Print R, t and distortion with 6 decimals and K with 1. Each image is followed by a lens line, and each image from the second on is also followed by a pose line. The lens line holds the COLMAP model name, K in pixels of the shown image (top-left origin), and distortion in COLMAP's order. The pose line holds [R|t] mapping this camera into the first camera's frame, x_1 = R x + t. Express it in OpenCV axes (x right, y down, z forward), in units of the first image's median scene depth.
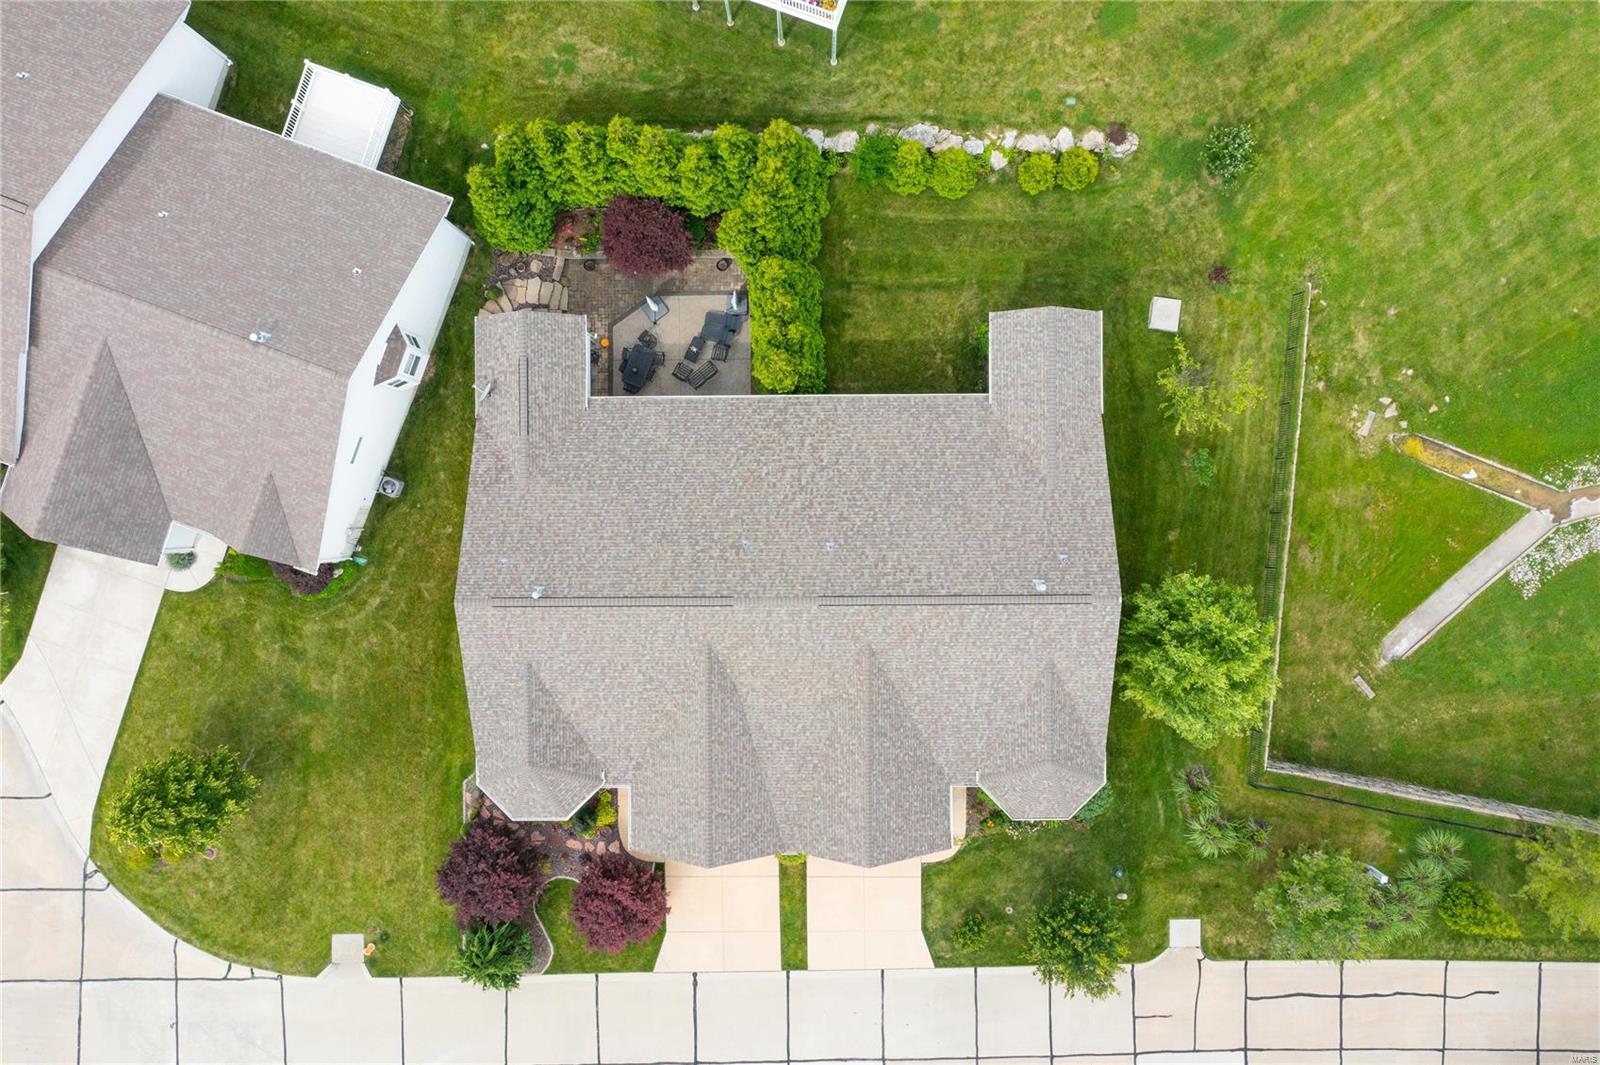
lens RADIAL K [[1250.6, 0, 801.1], [0, 1250.6, 528.8], [0, 0, 1]] dist [0.006498, -0.016018]
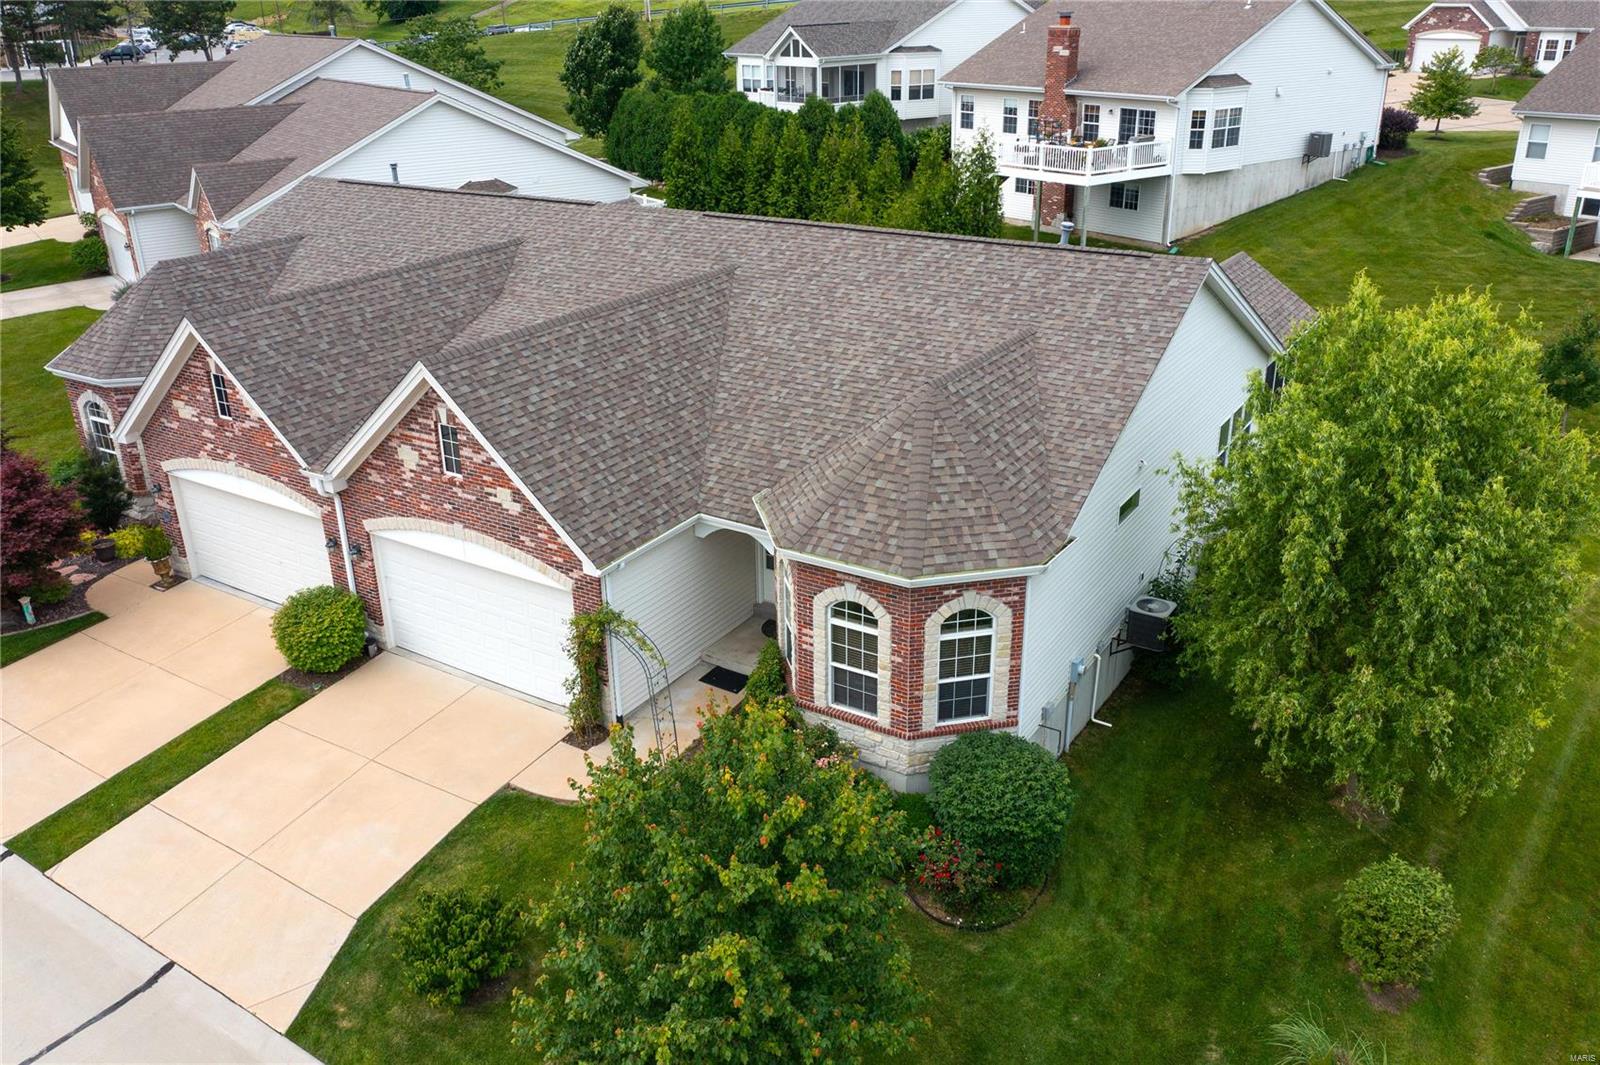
lens RADIAL K [[1250.6, 0, 788.2], [0, 1250.6, 525.5], [0, 0, 1]] dist [0.006498, -0.016018]
pose [[0.838585, 0.224254, -0.496473, 0.326808], [-0.544765, 0.340839, -0.766198, 0.472526], [-0.002606, 0.912983, 0.407989, 0.771316]]
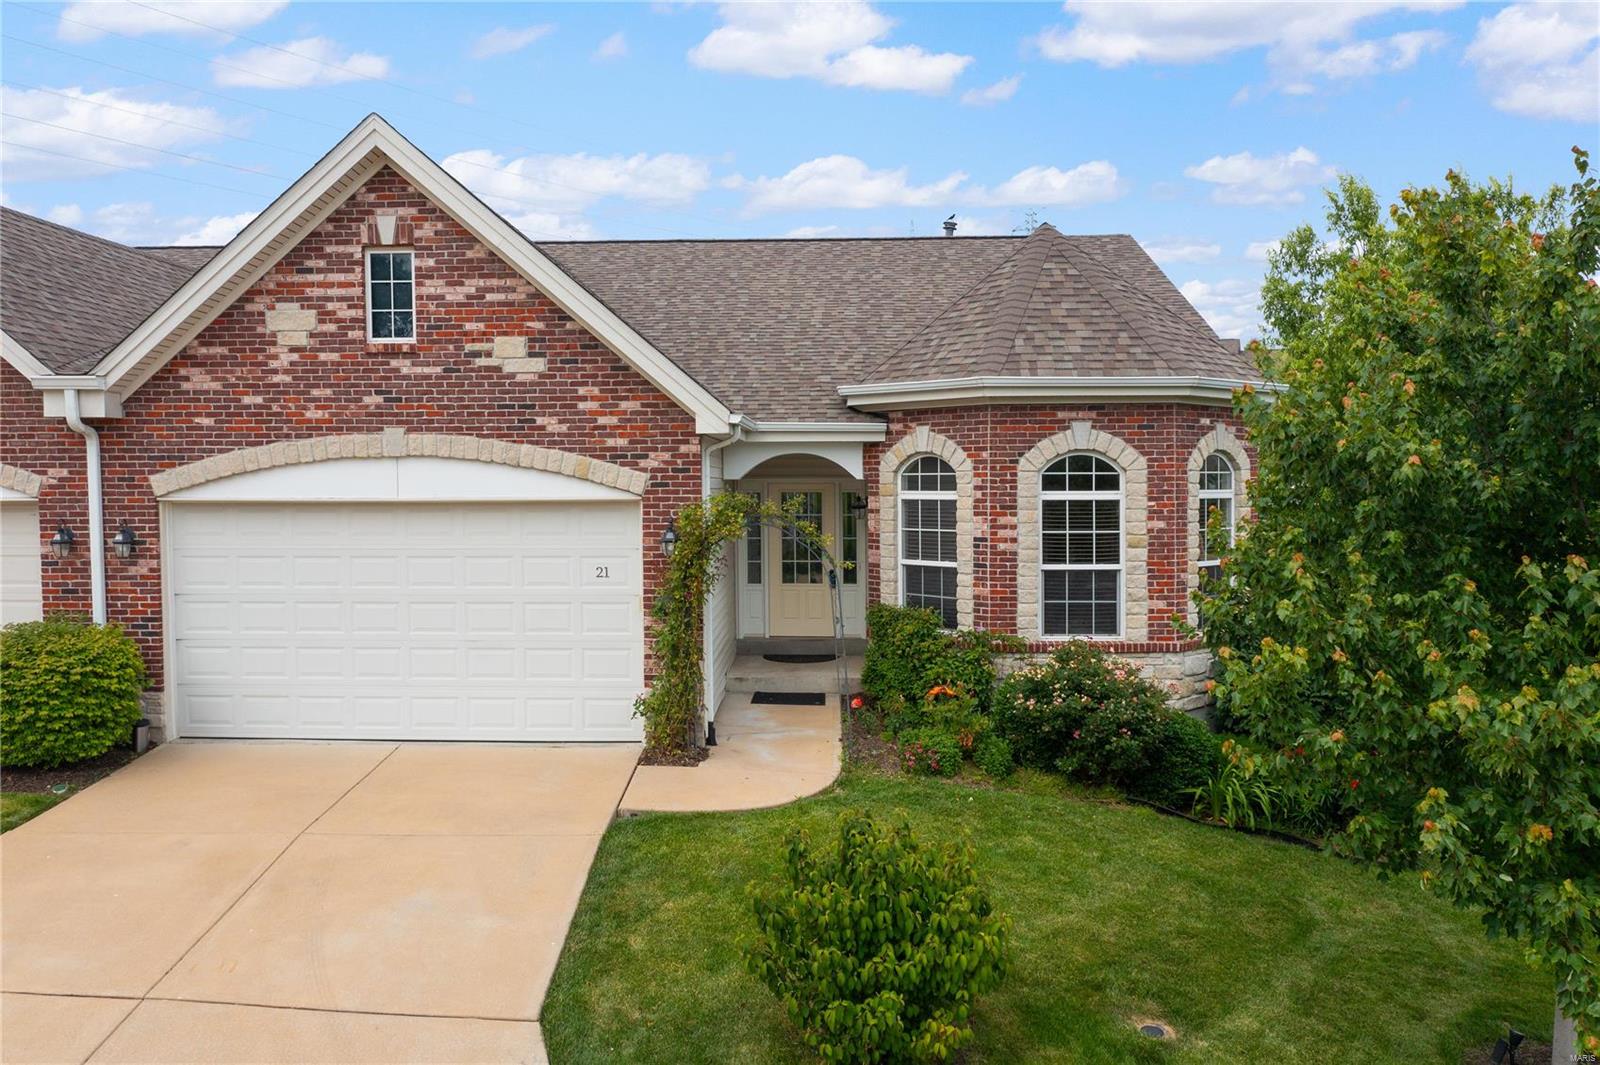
lens RADIAL K [[1250.6, 0, 740.9], [0, 1250.6, 538.7], [0, 0, 1]] dist [0.006498, -0.016018]
pose [[0.997076, 0.017234, -0.074451, 0.126990], [-0.075249, 0.051519, -0.995833, 0.450382], [-0.013326, 0.998523, 0.052665, 0.936803]]
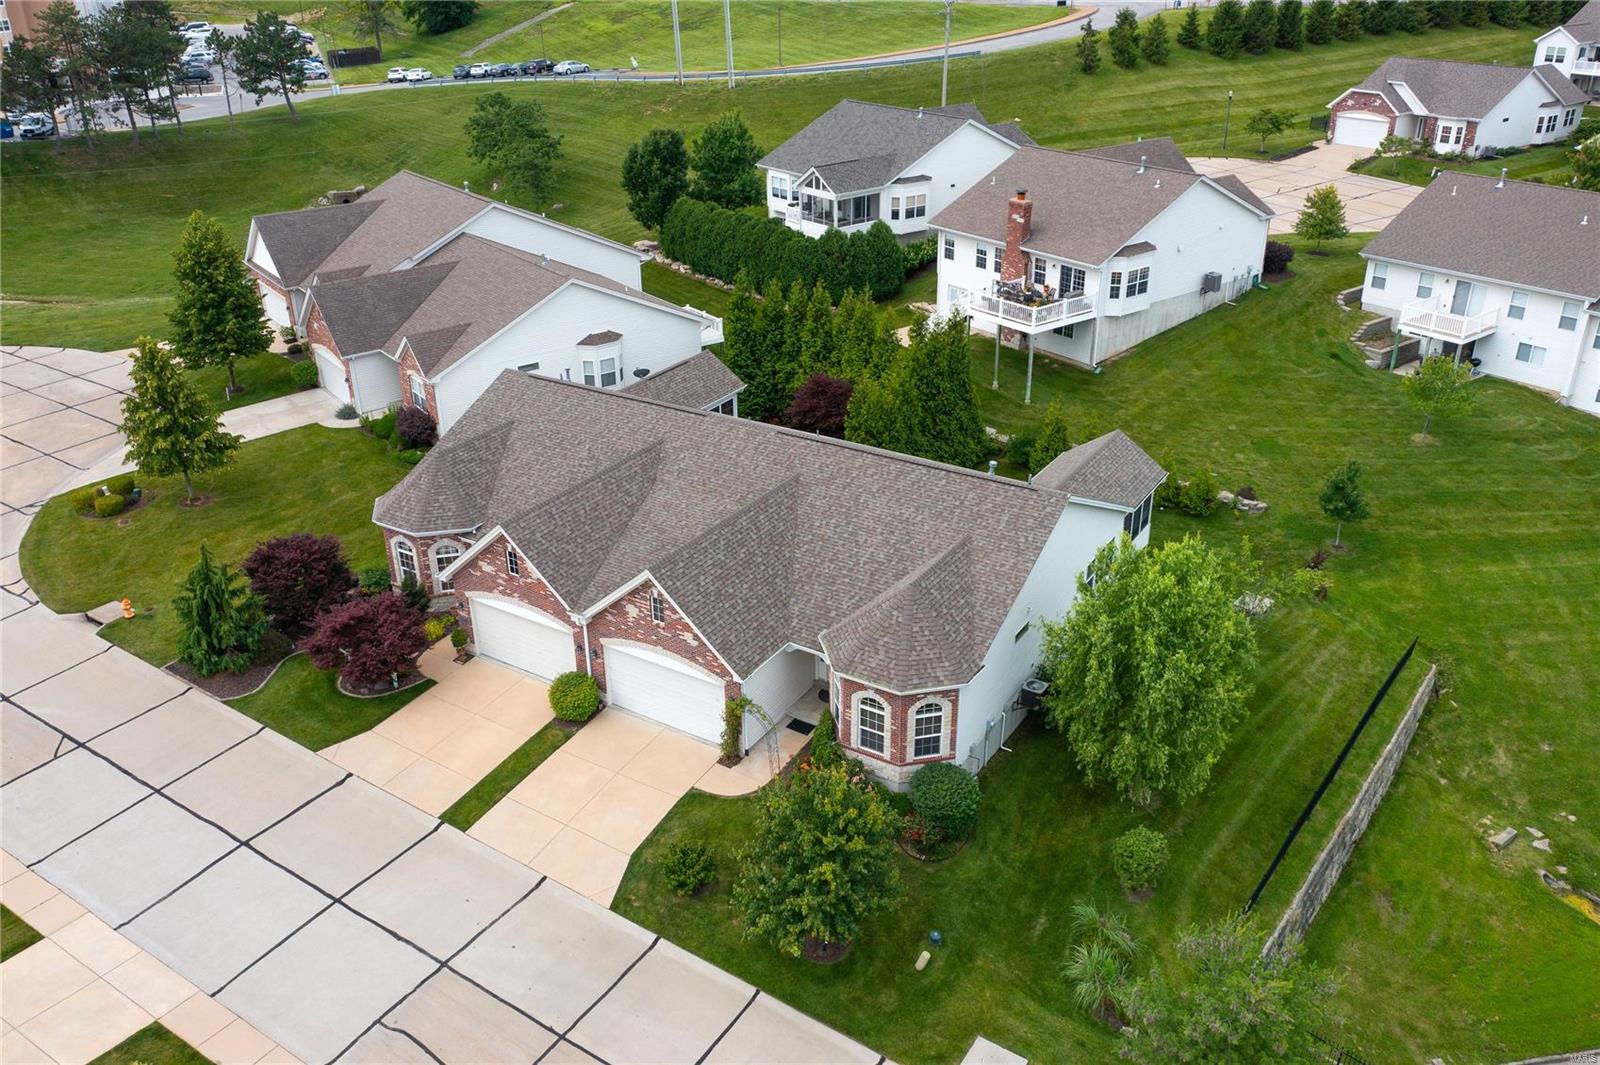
lens RADIAL K [[1250.6, 0, 792.7], [0, 1250.6, 521.0], [0, 0, 1]] dist [0.006498, -0.016018]
pose [[0.841144, 0.250196, -0.479458, 0.442520], [-0.540729, 0.373571, -0.753695, 0.708451], [-0.009460, 0.893223, 0.449515, 0.537506]]
